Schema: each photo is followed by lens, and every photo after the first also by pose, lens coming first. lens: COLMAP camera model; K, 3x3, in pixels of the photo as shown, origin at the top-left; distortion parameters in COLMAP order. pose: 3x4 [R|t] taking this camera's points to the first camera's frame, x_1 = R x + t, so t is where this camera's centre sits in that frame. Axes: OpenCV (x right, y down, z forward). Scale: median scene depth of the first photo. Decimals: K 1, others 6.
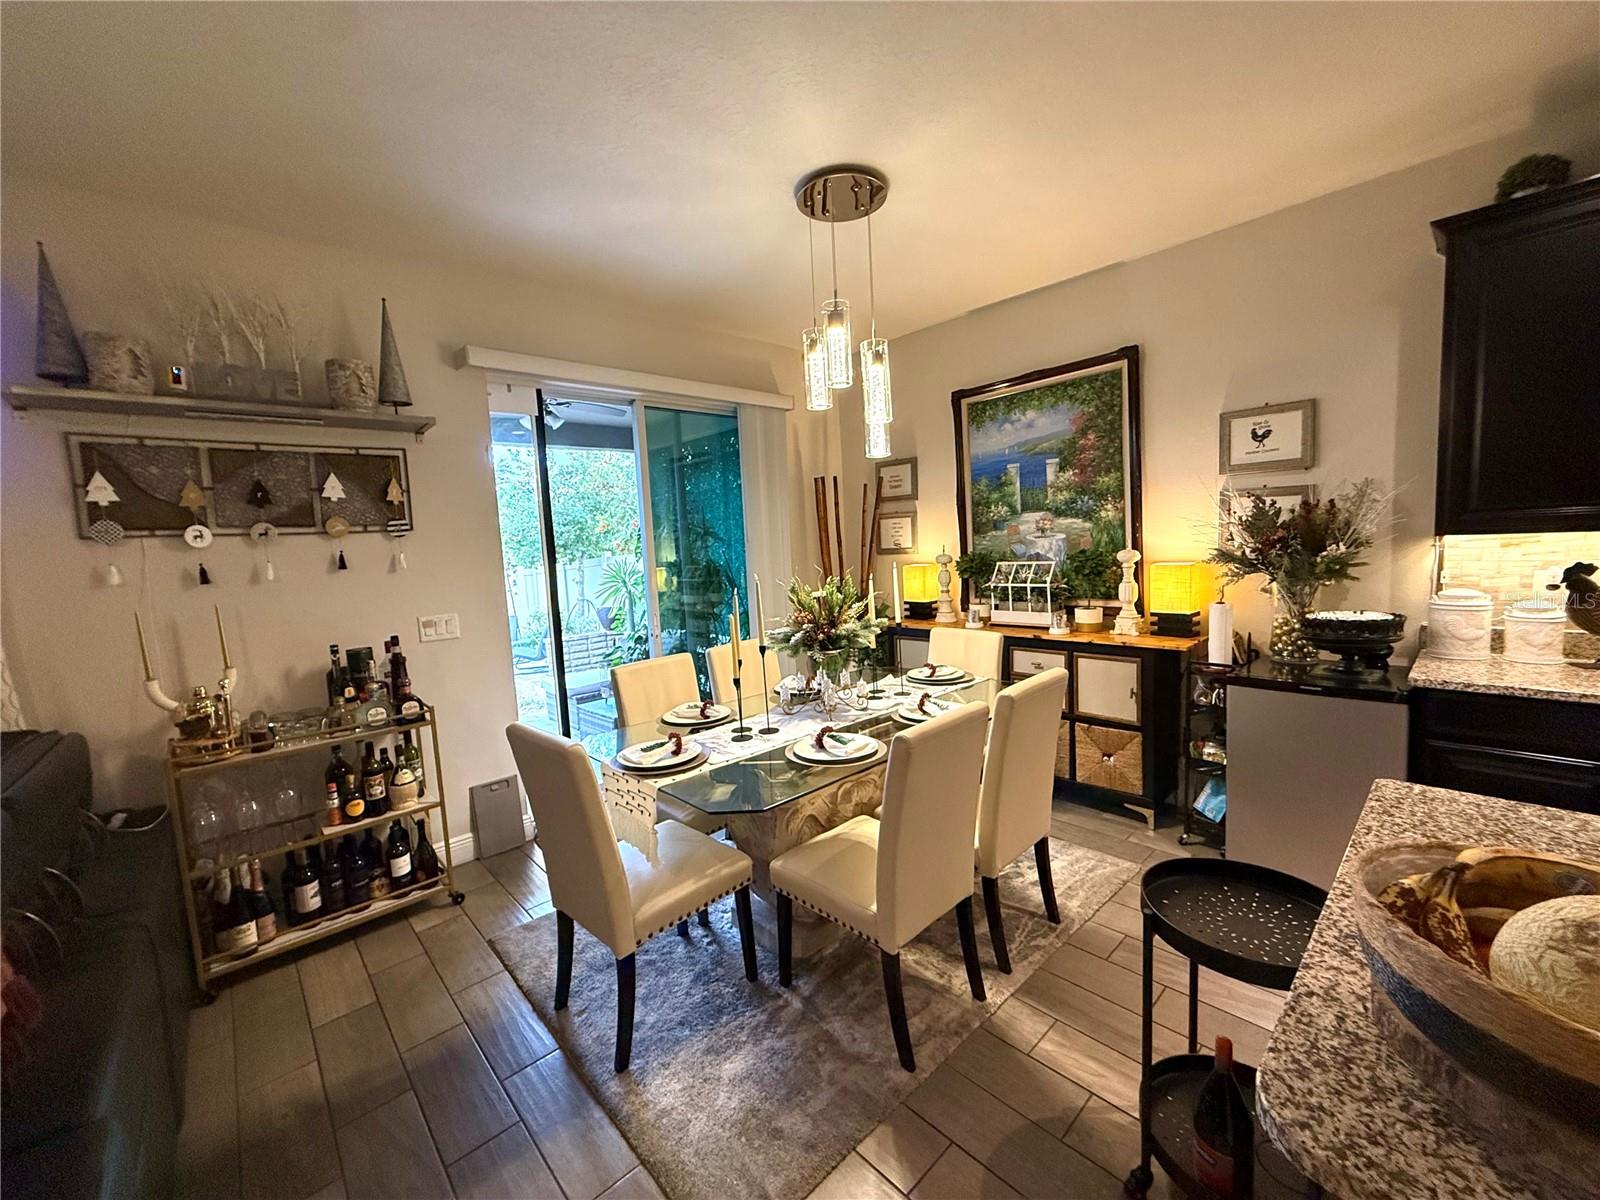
lens RADIAL K [[637.5, 0, 795.1], [0, 637.5, 600.9], [0, 0, 1]] dist [-0.001059, 0.000442]
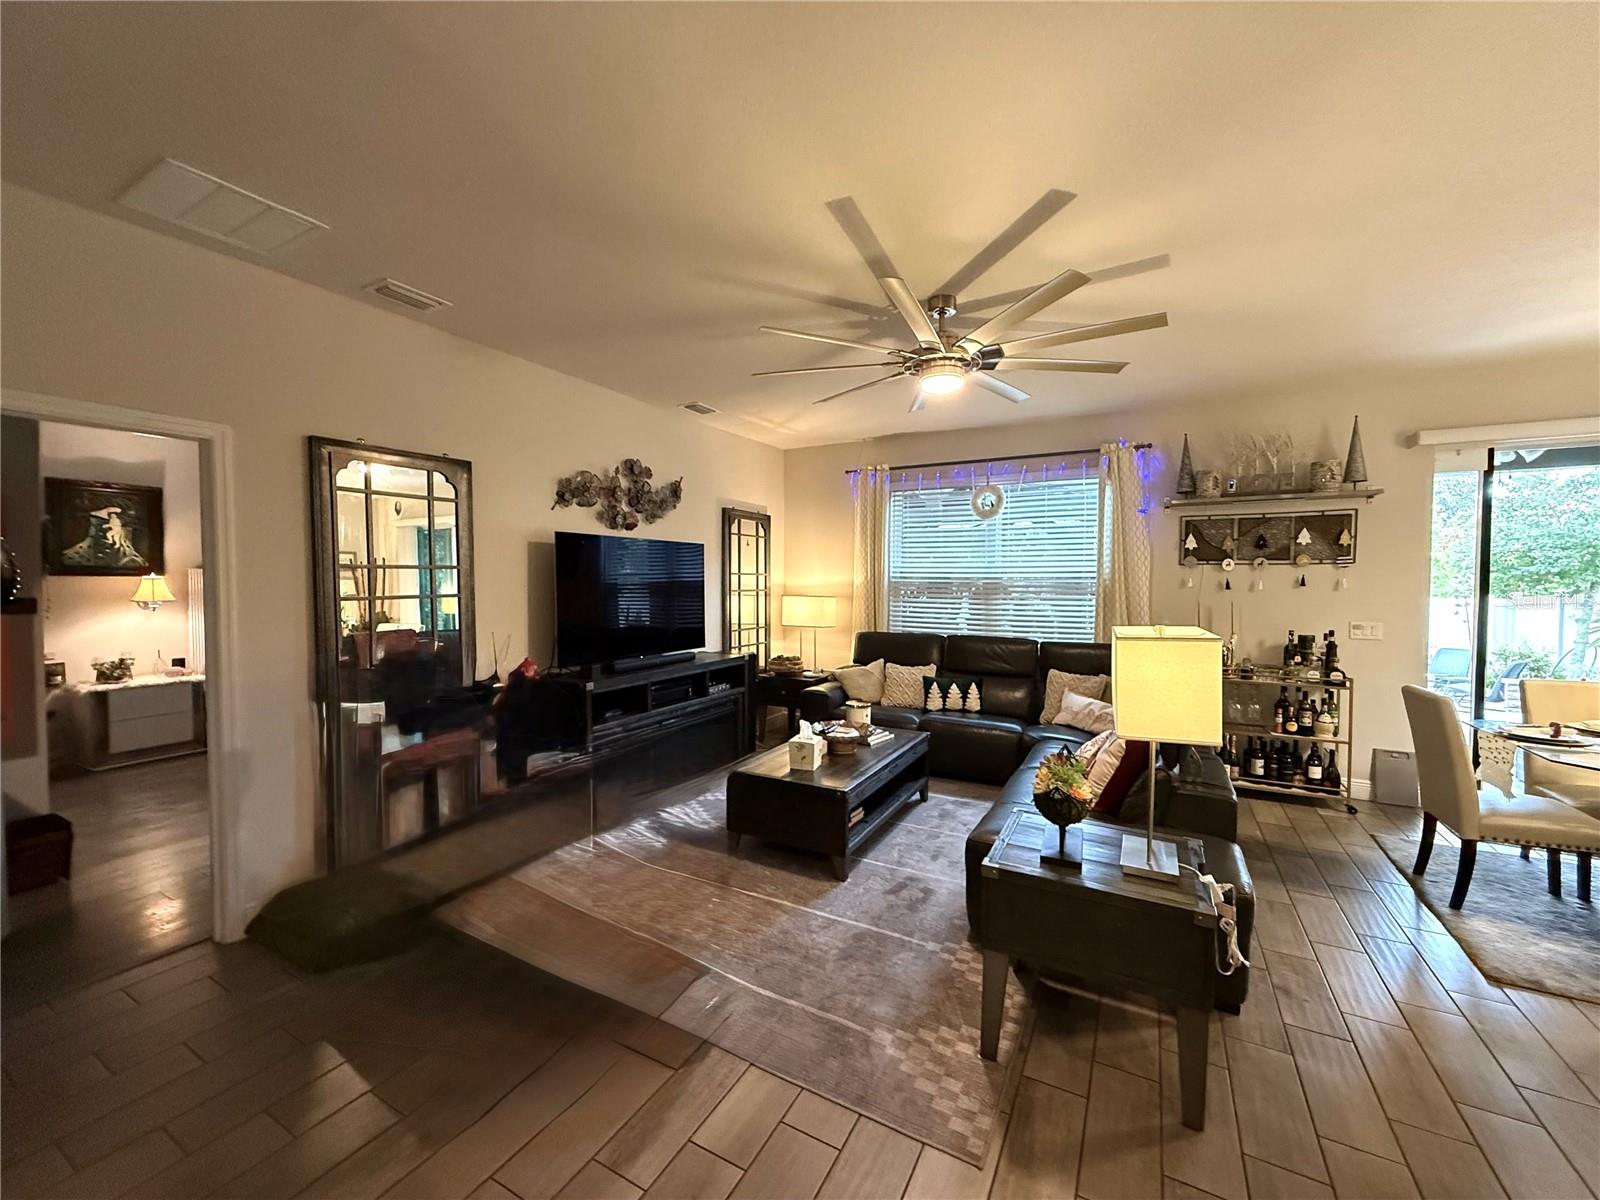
lens RADIAL K [[637.5, 0, 795.5], [0, 637.5, 600.1], [0, 0, 1]] dist [-0.001059, 0.000442]
pose [[0.313556, 0.083477, -0.945893, 0.455287], [-0.107418, 0.992853, 0.052013, 0.042836], [0.943474, 0.085297, 0.320282, -0.789145]]
